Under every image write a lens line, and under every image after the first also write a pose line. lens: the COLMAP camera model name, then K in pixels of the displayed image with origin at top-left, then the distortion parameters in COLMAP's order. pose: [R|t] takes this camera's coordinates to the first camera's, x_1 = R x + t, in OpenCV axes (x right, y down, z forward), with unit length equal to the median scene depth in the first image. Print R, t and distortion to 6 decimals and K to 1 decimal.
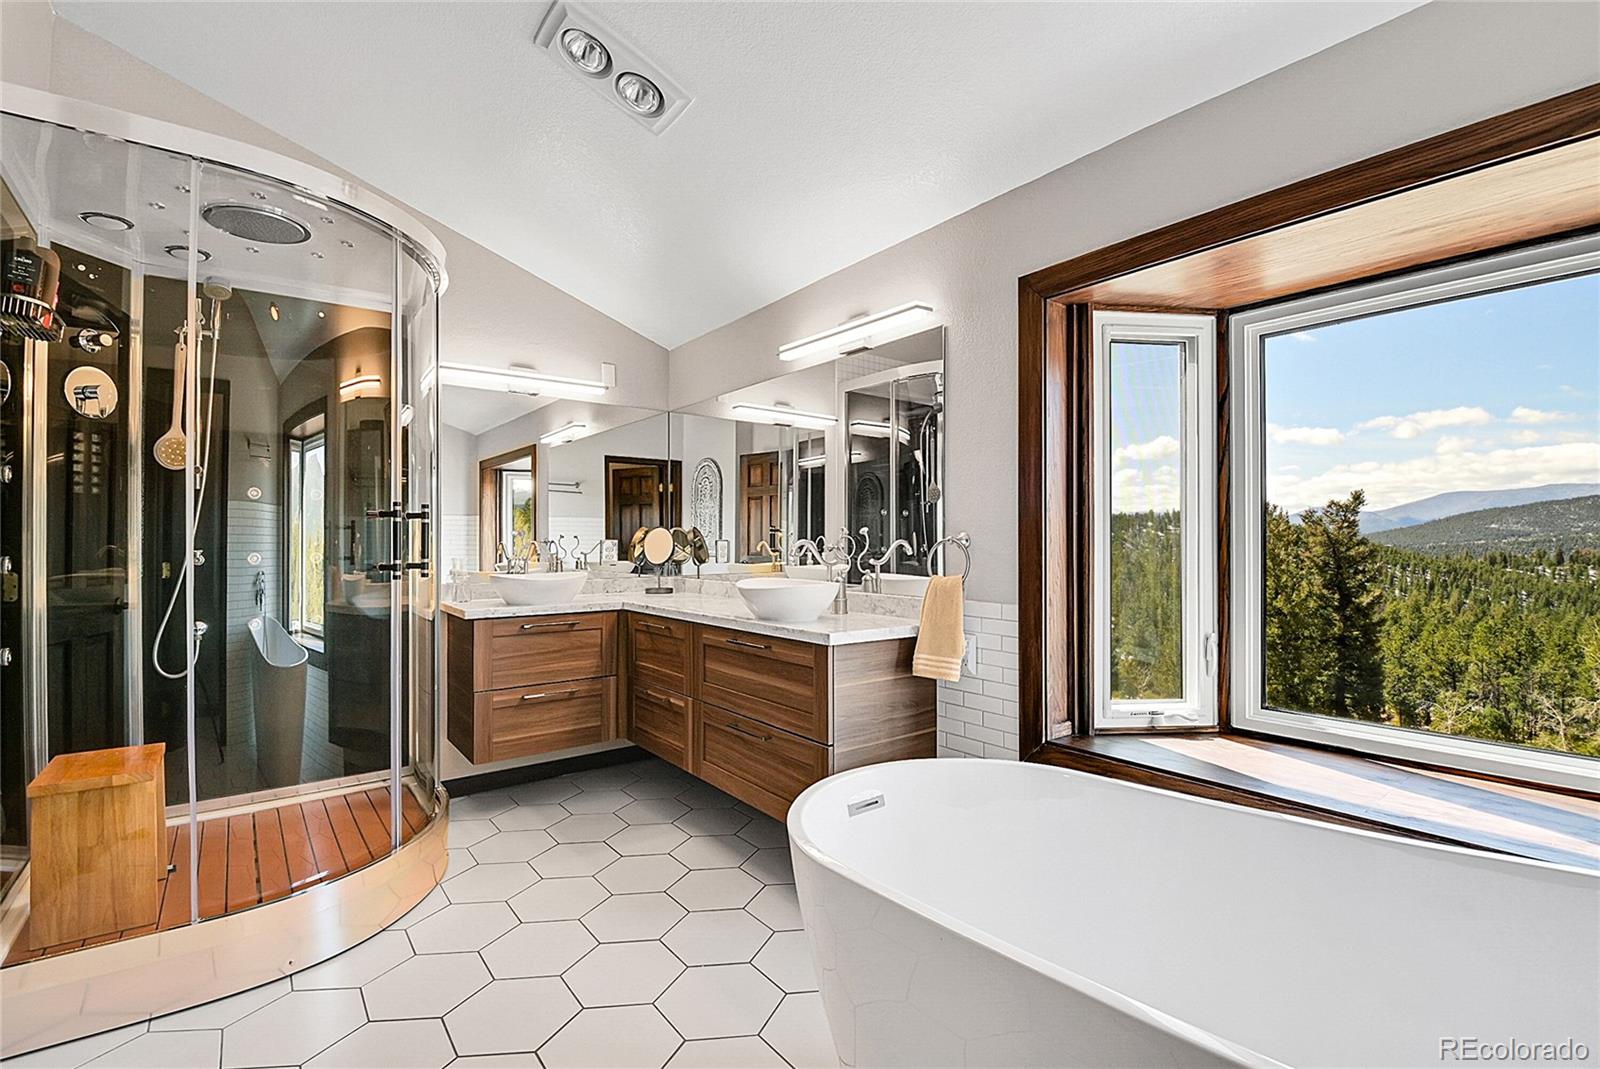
lens RADIAL K [[729.8, 0, 800.1], [0, 729.8, 536.3], [0, 0, 1]] dist [-0.008003, -0.000221]
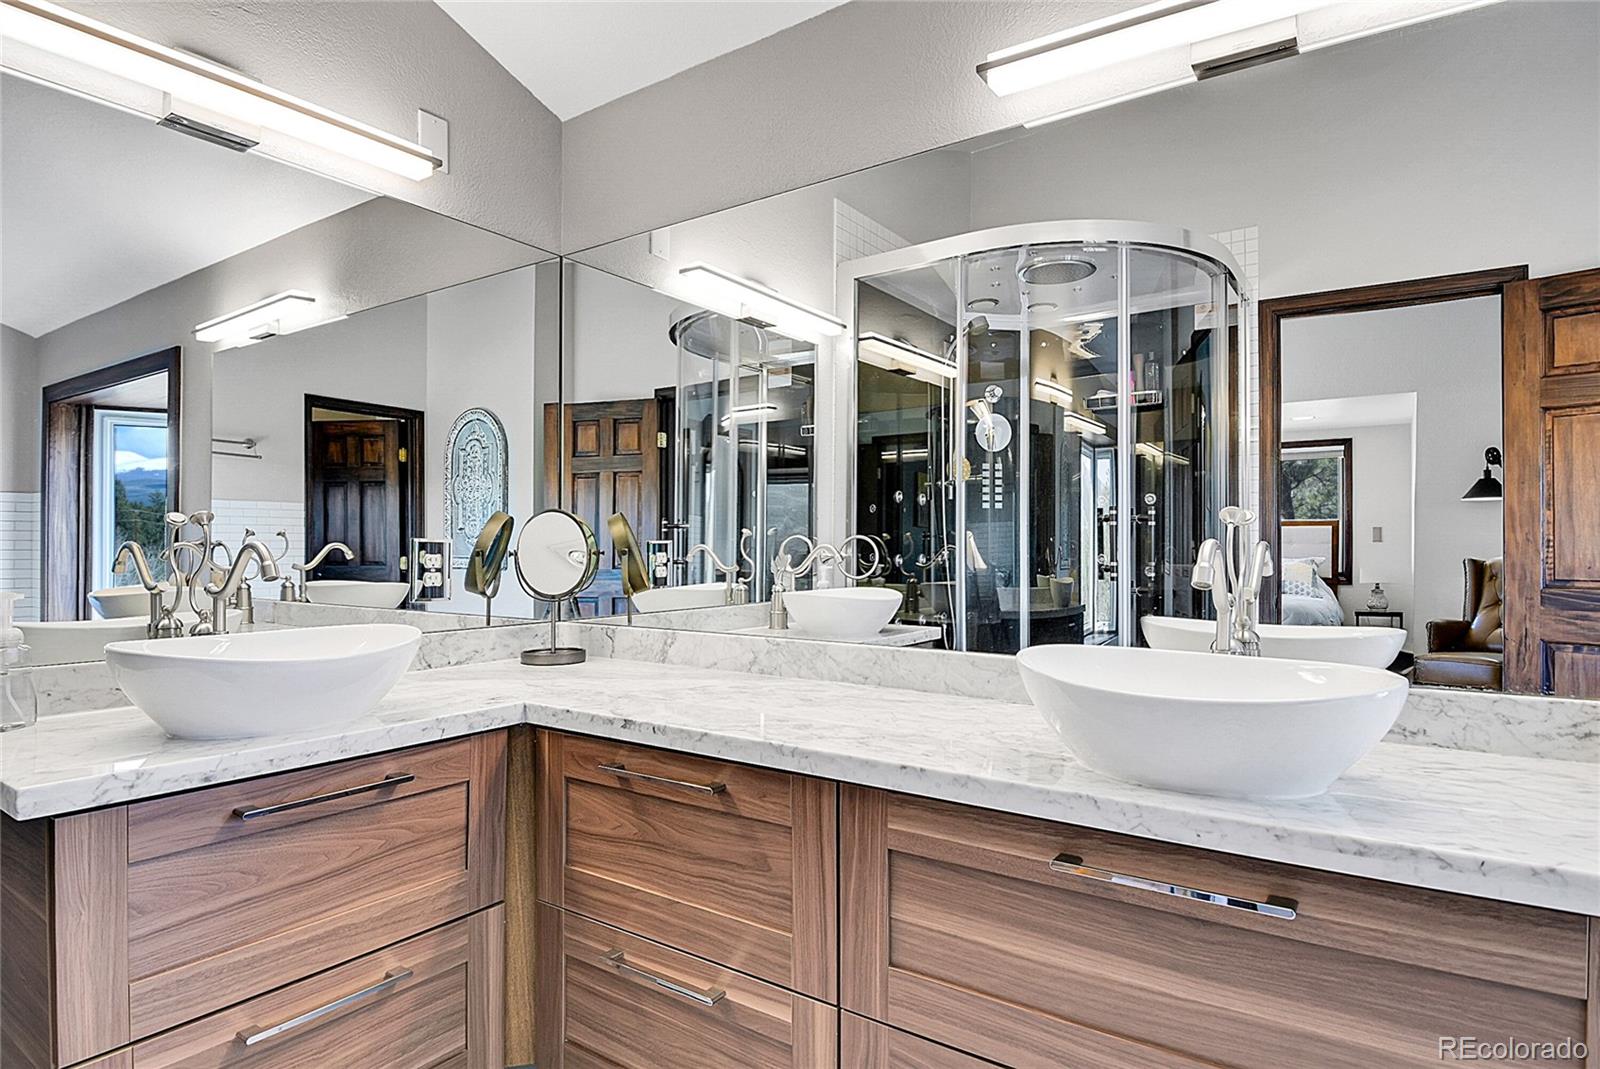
lens RADIAL K [[881.8, 0, 803.7], [0, 881.8, 547.1], [0, 0, 1]] dist [-0.014399, -0.003595]
pose [[0.951784, 0.010321, 0.306594, -0.187559], [-0.011580, 0.999930, 0.002286, 0.006106], [-0.306549, -0.005726, 0.951838, 0.404693]]
